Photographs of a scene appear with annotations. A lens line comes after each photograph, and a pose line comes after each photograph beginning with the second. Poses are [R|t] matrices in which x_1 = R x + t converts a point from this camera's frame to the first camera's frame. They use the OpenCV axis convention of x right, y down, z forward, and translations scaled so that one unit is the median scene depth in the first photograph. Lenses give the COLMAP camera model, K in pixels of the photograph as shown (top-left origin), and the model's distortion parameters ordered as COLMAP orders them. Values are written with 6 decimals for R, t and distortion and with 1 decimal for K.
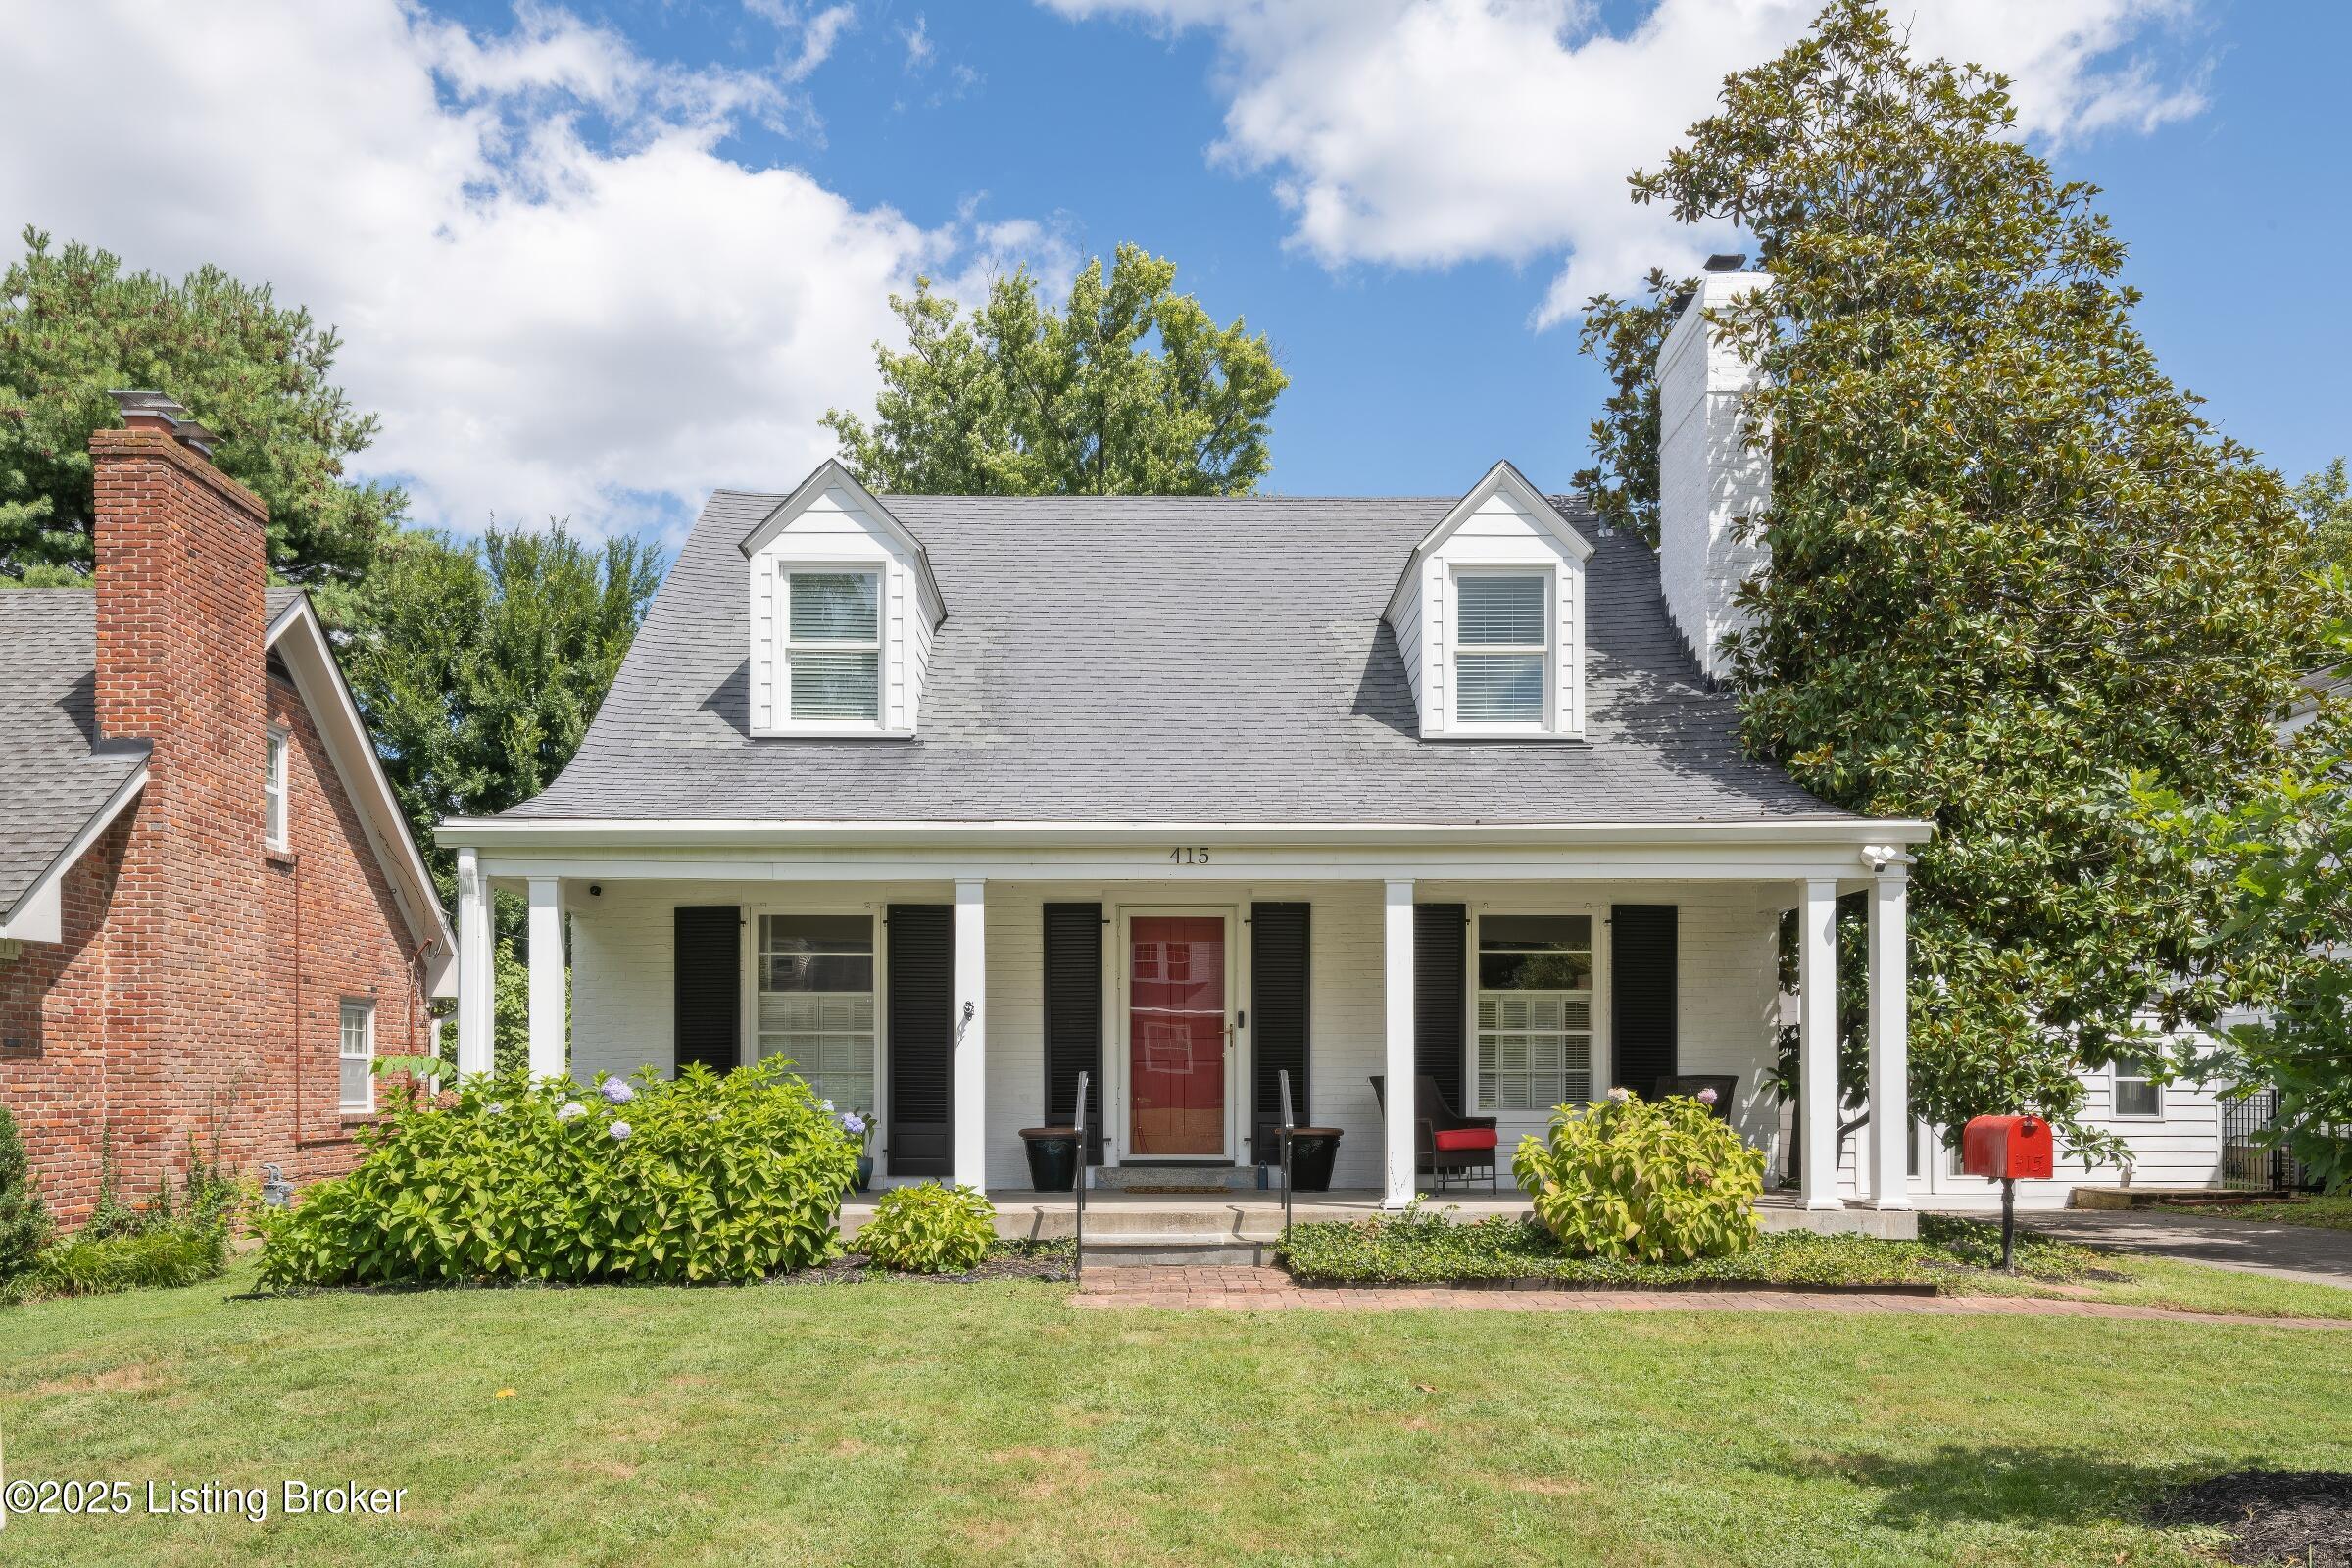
lens RADIAL K [[1861.7, 0, 1174.5], [0, 1861.7, 836.3], [0, 0, 1]] dist [0.044431, -0.000474]
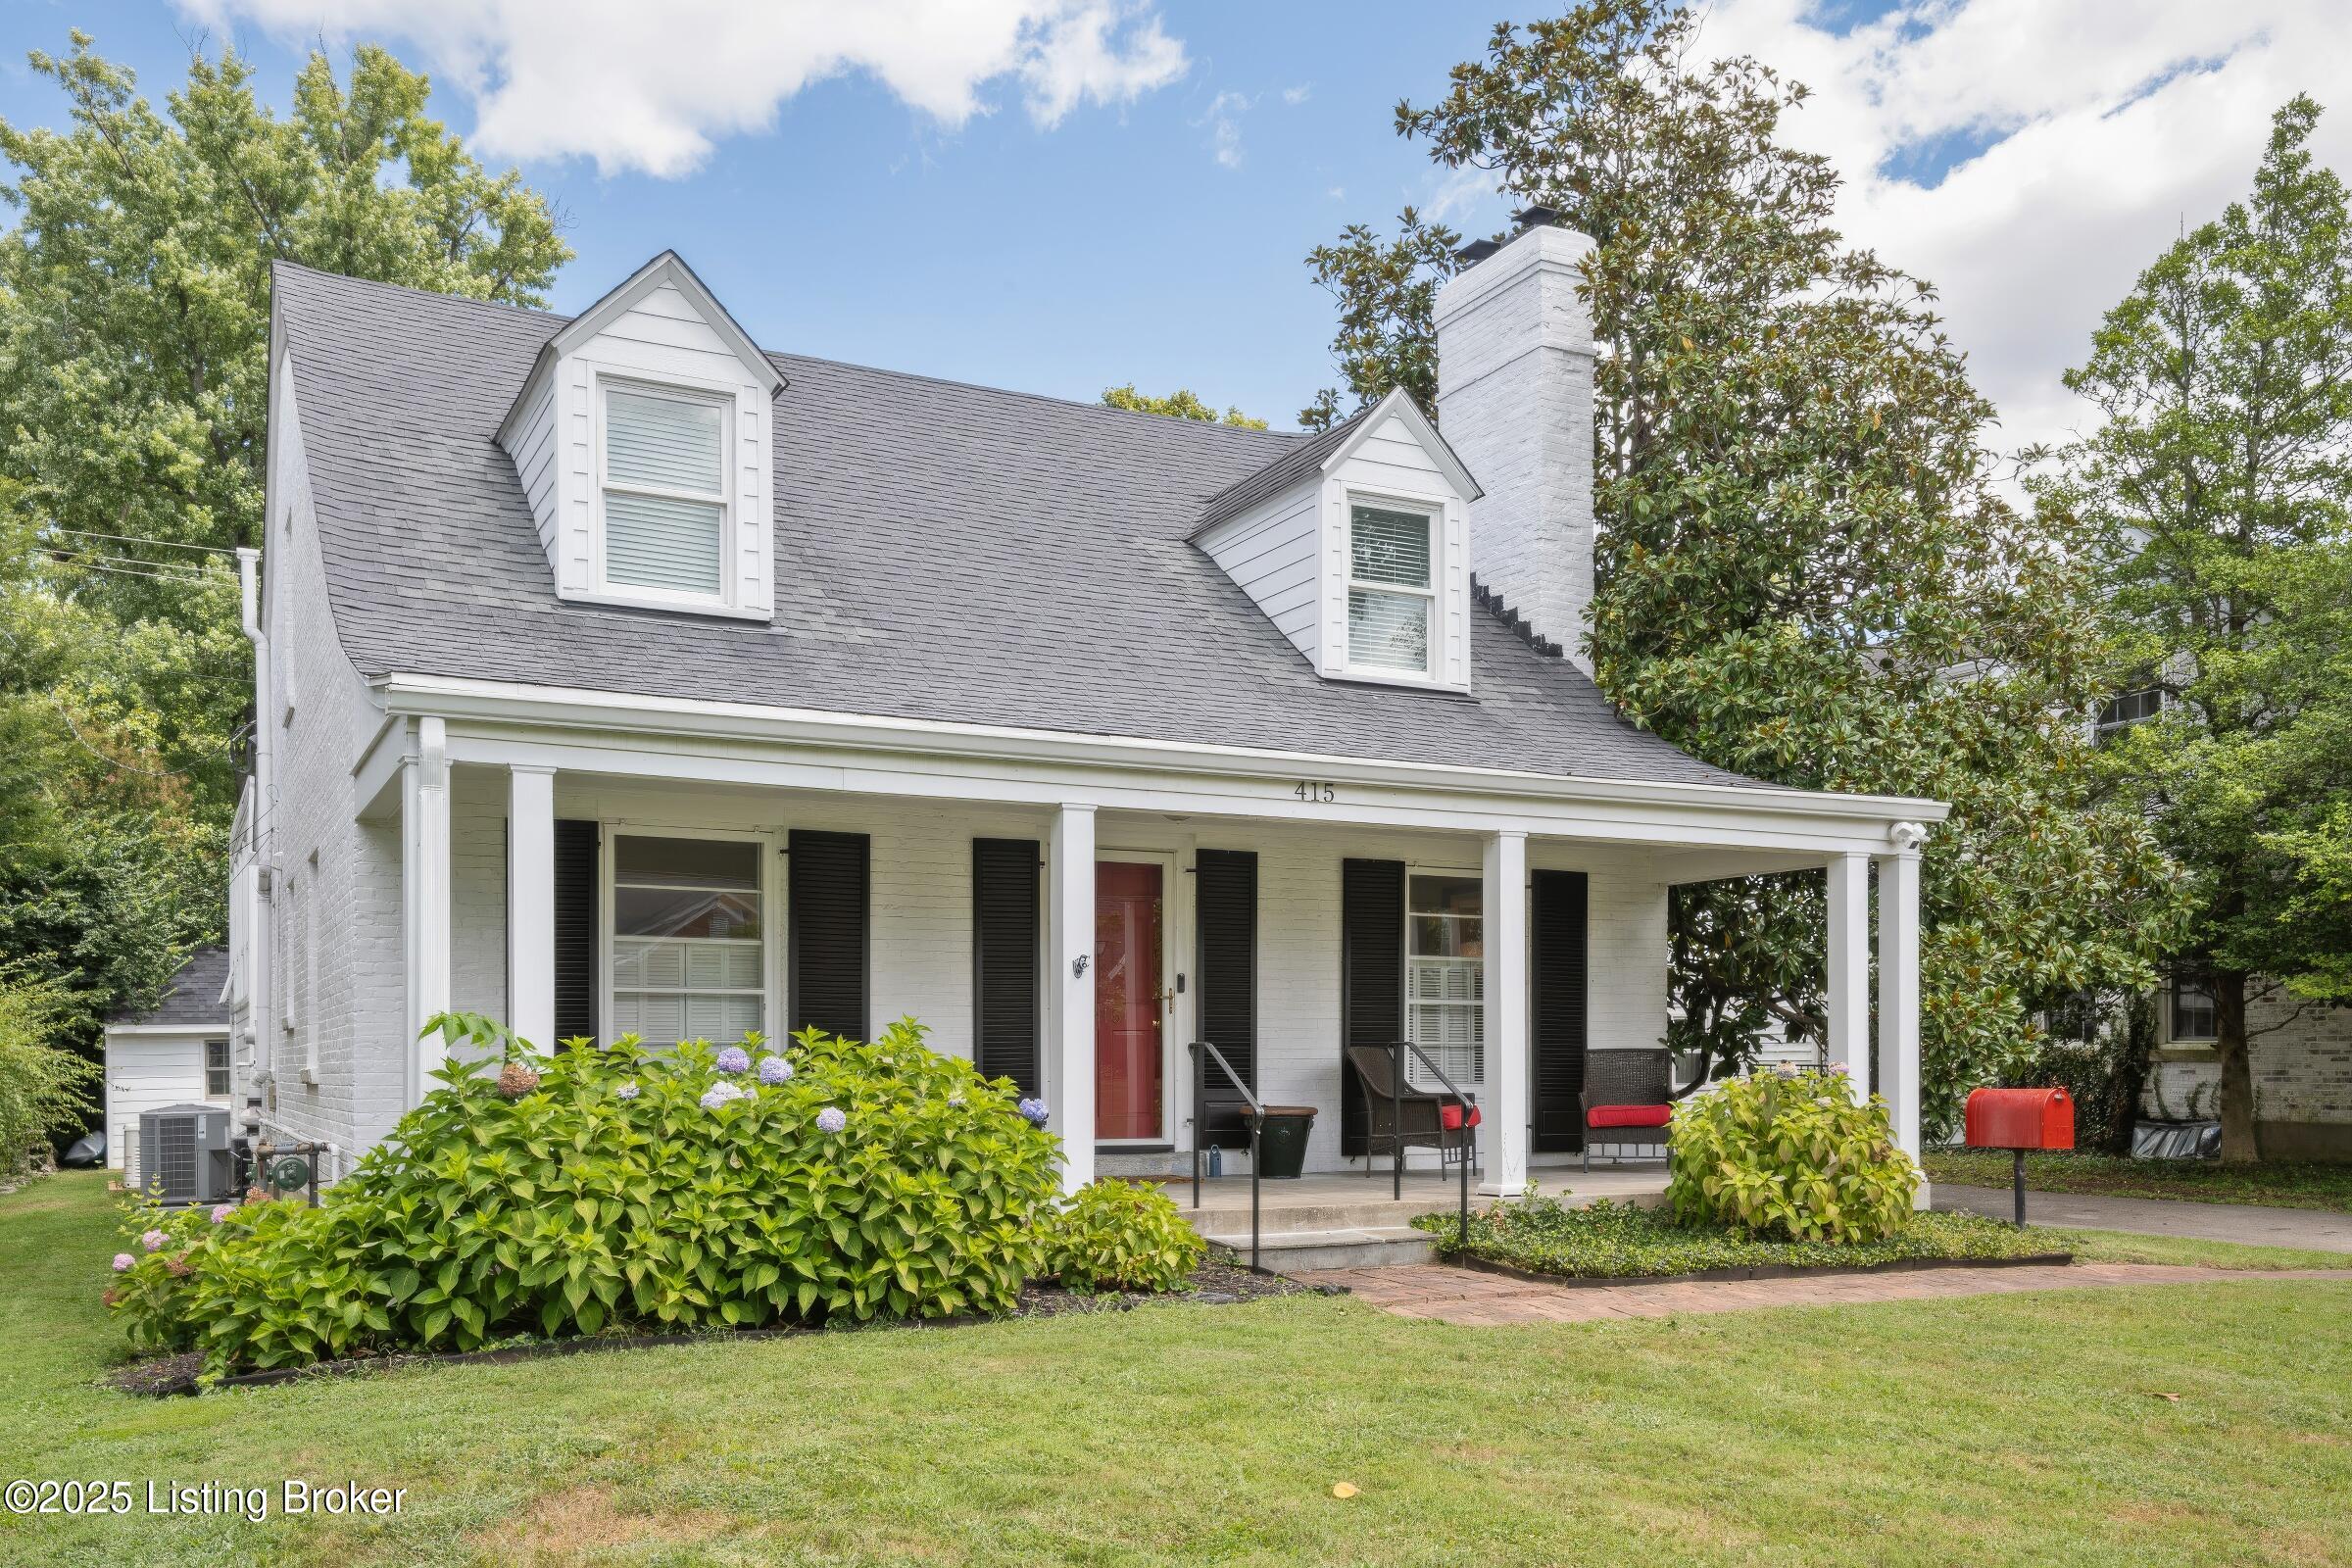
lens RADIAL K [[1969.2, 0, 1177.5], [0, 1969.2, 841.7], [0, 0, 1]] dist [0.040266, 0.006635]
pose [[0.896057, 0.049685, 0.441151, -0.379597], [-0.060112, 0.998145, 0.009683, 0.024069], [-0.439851, -0.035195, 0.897381, 0.181150]]
